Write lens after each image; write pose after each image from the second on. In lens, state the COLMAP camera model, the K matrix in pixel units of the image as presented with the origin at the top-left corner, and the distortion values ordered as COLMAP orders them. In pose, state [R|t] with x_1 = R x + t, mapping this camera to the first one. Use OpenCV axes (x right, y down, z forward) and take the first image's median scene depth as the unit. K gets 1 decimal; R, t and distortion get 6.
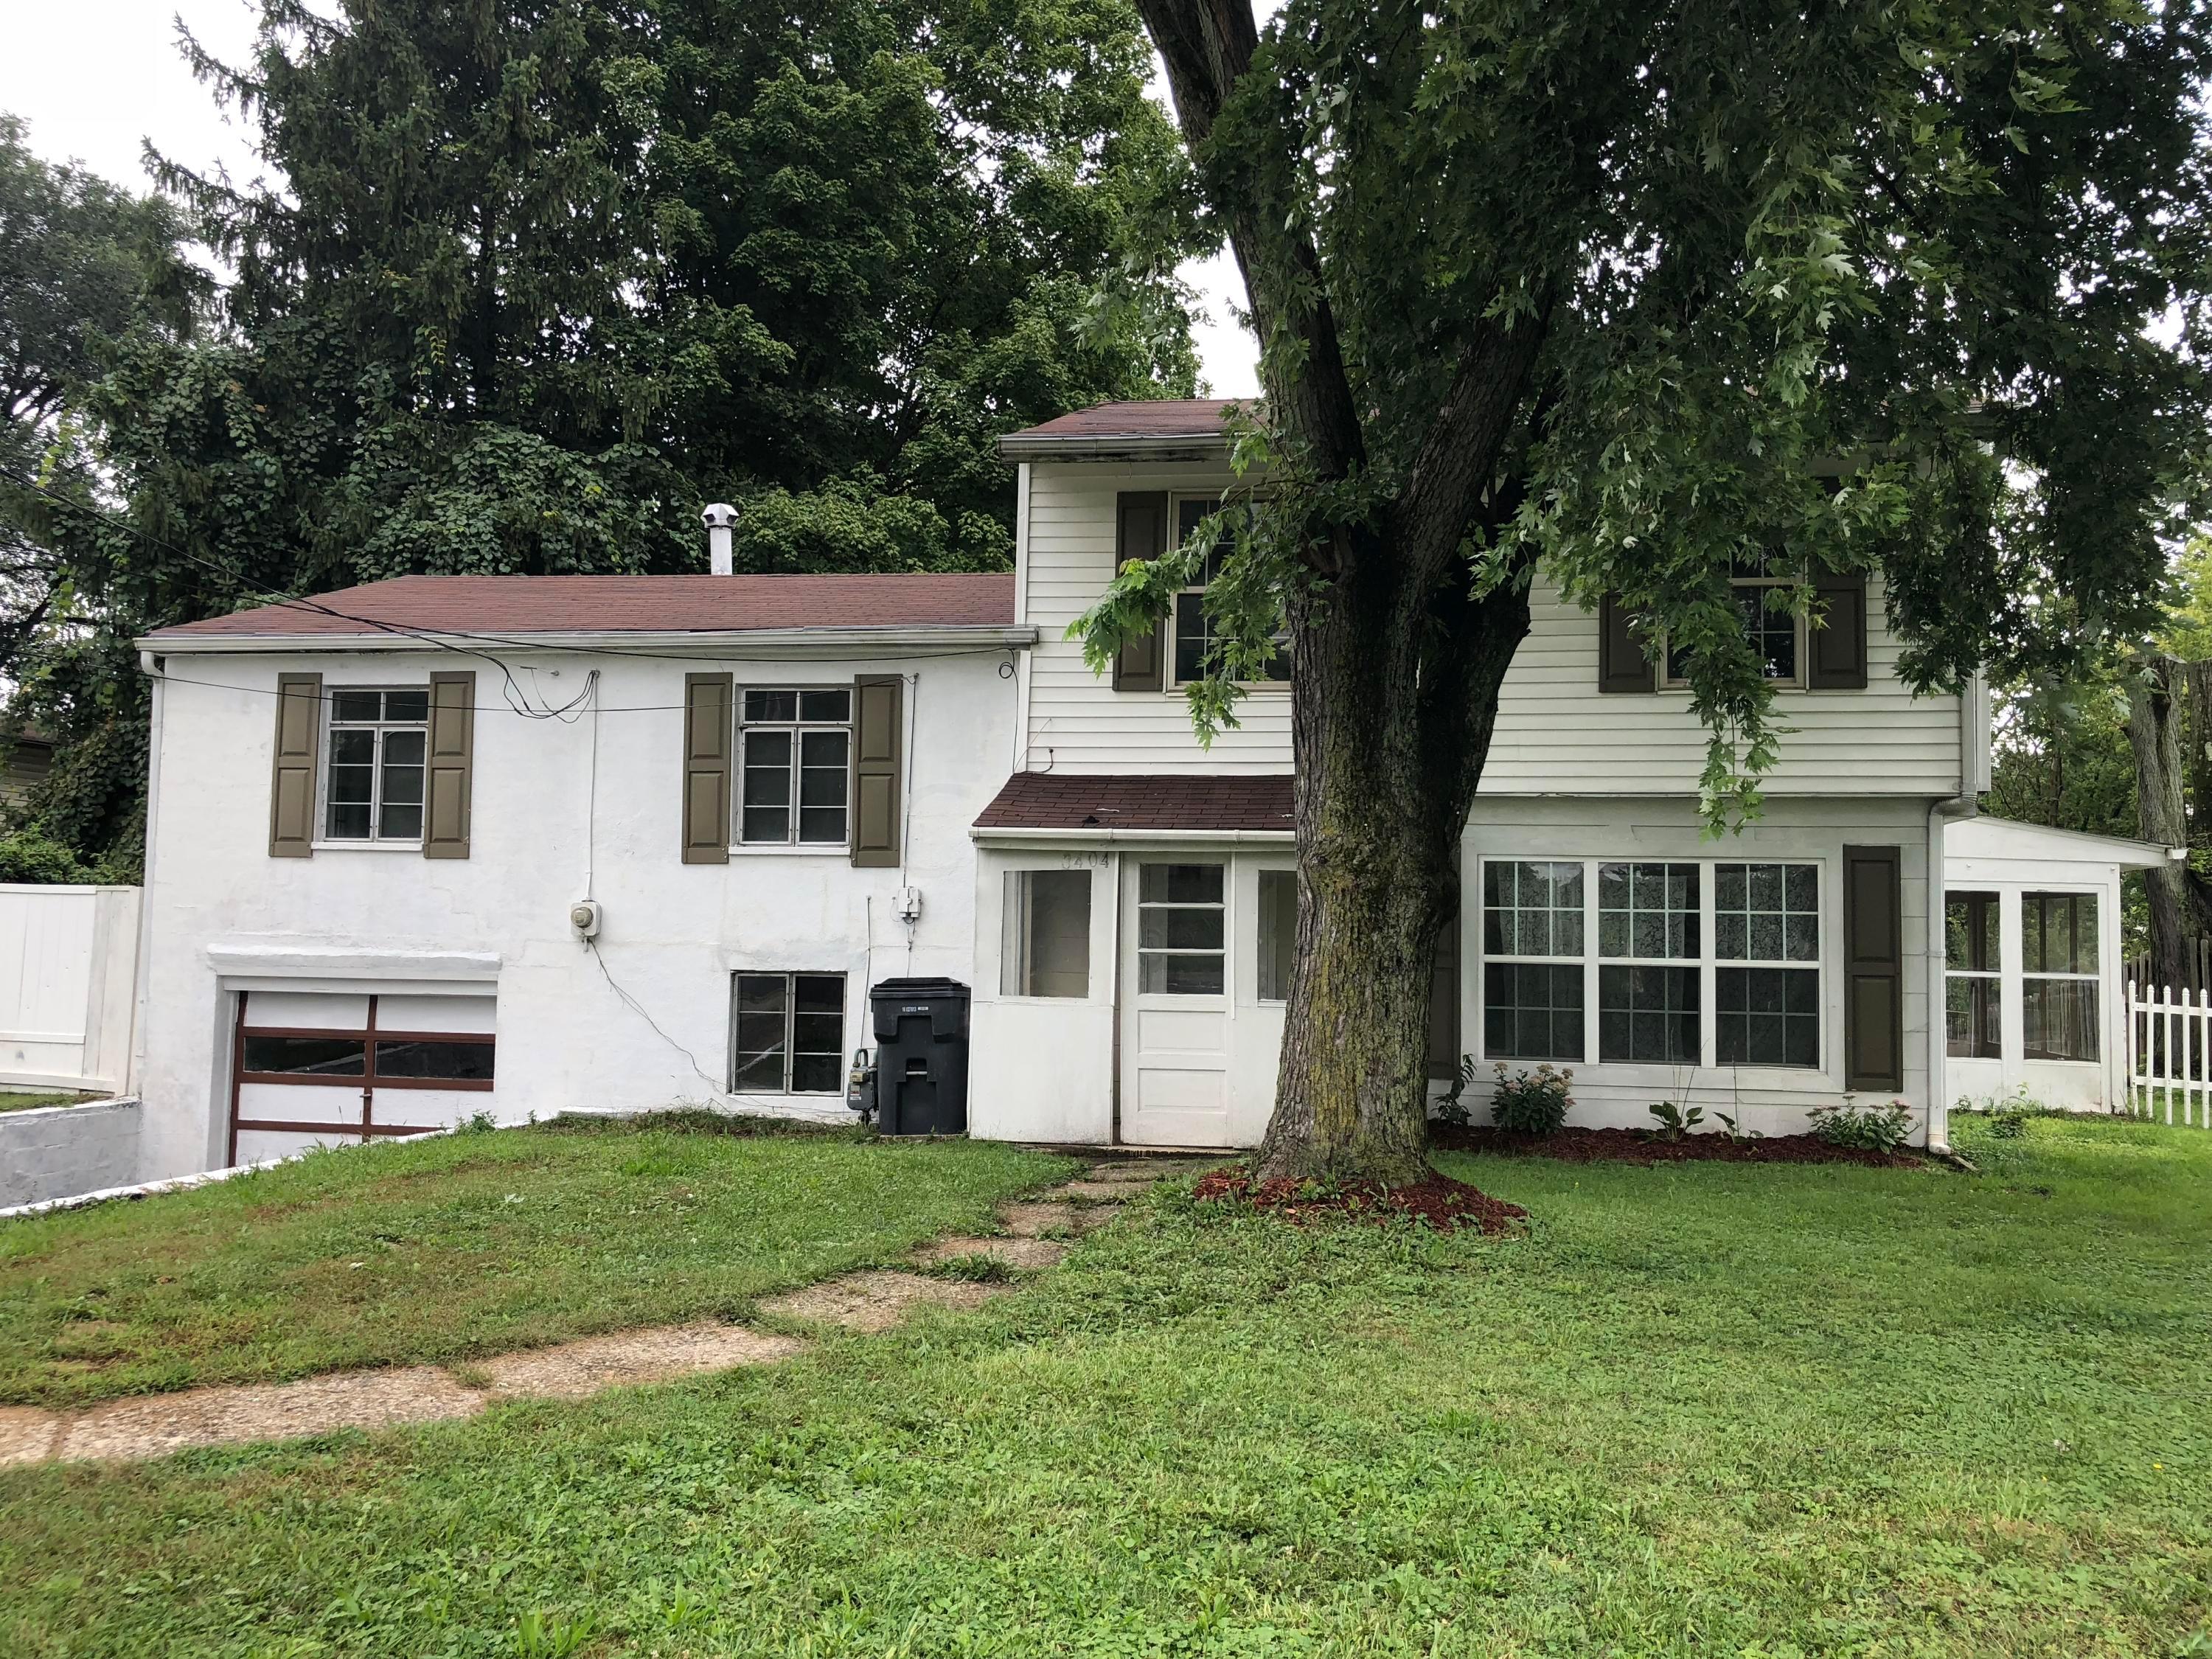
lens RADIAL K [[1816.4, 0, 1125.6], [0, 1816.4, 750.5], [0, 0, 1]] dist [0.055361, -0.065110]
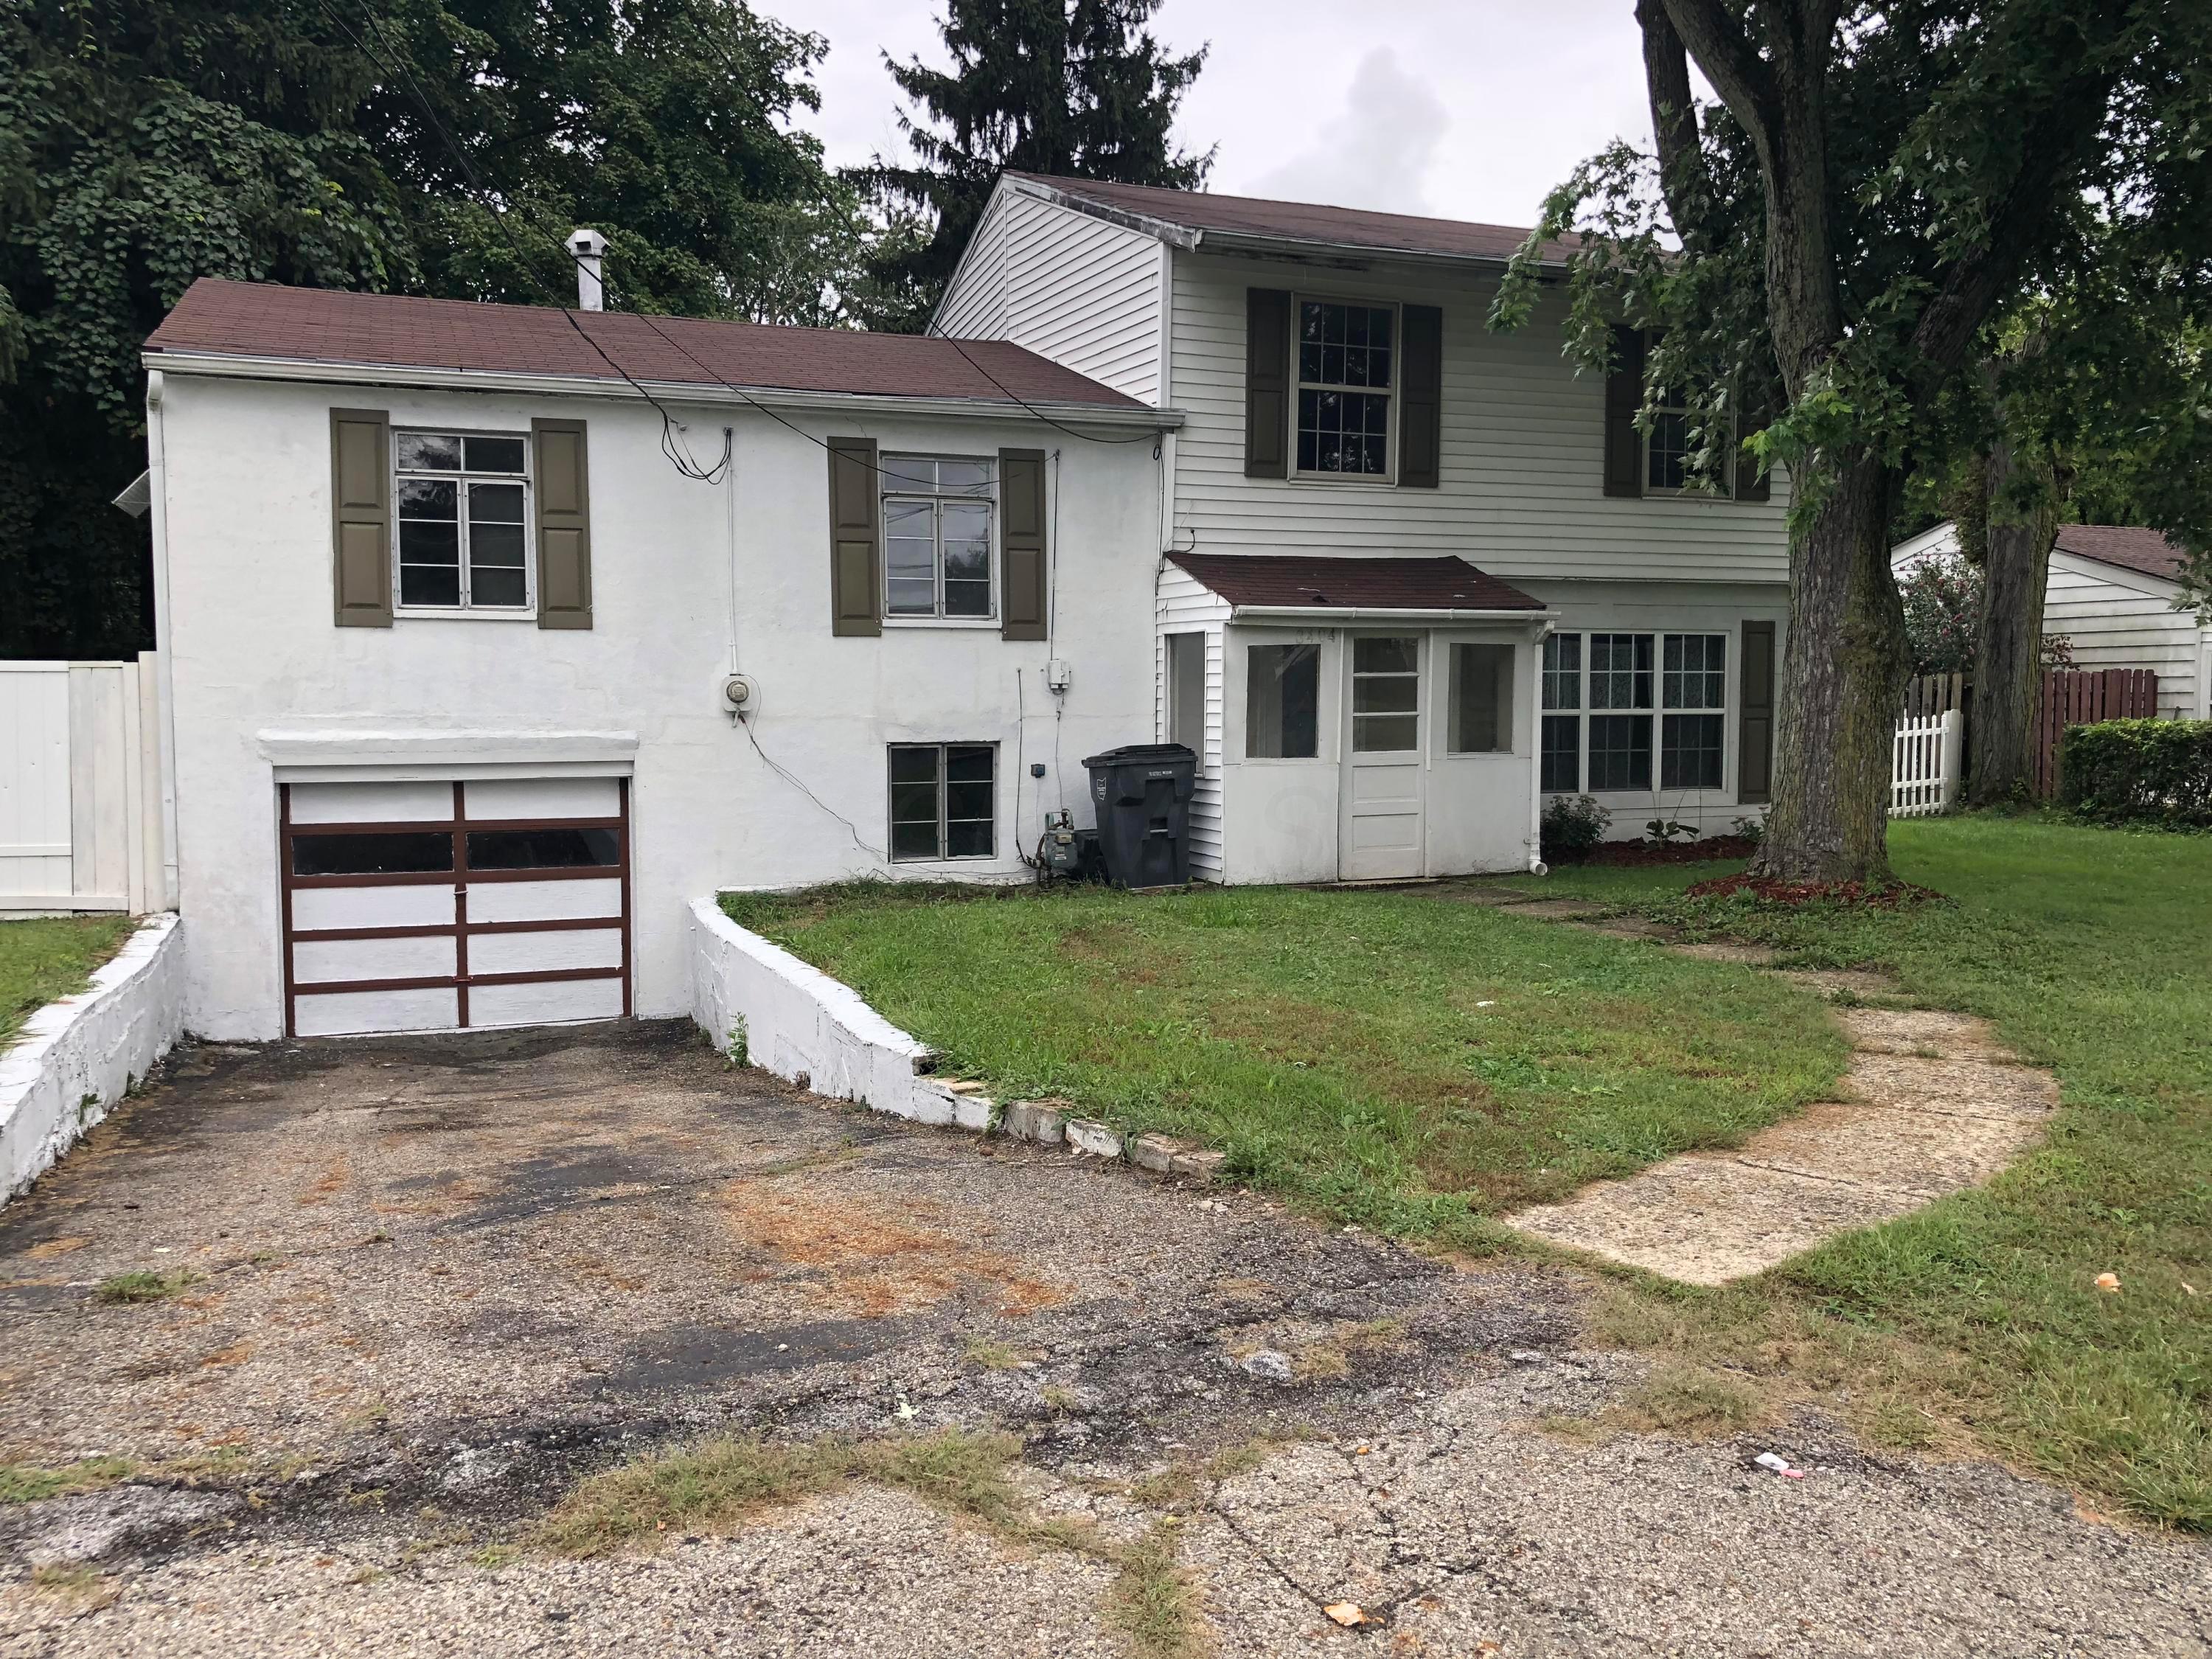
lens RADIAL K [[1816.4, 0, 1046.6], [0, 1816.4, 775.7], [0, 0, 1]] dist [0.055361, -0.065110]
pose [[0.862354, -0.040994, 0.504643, -0.636686], [-0.035438, 0.989385, 0.140929, -0.005124], [-0.505064, -0.139414, 0.851748, 0.101454]]
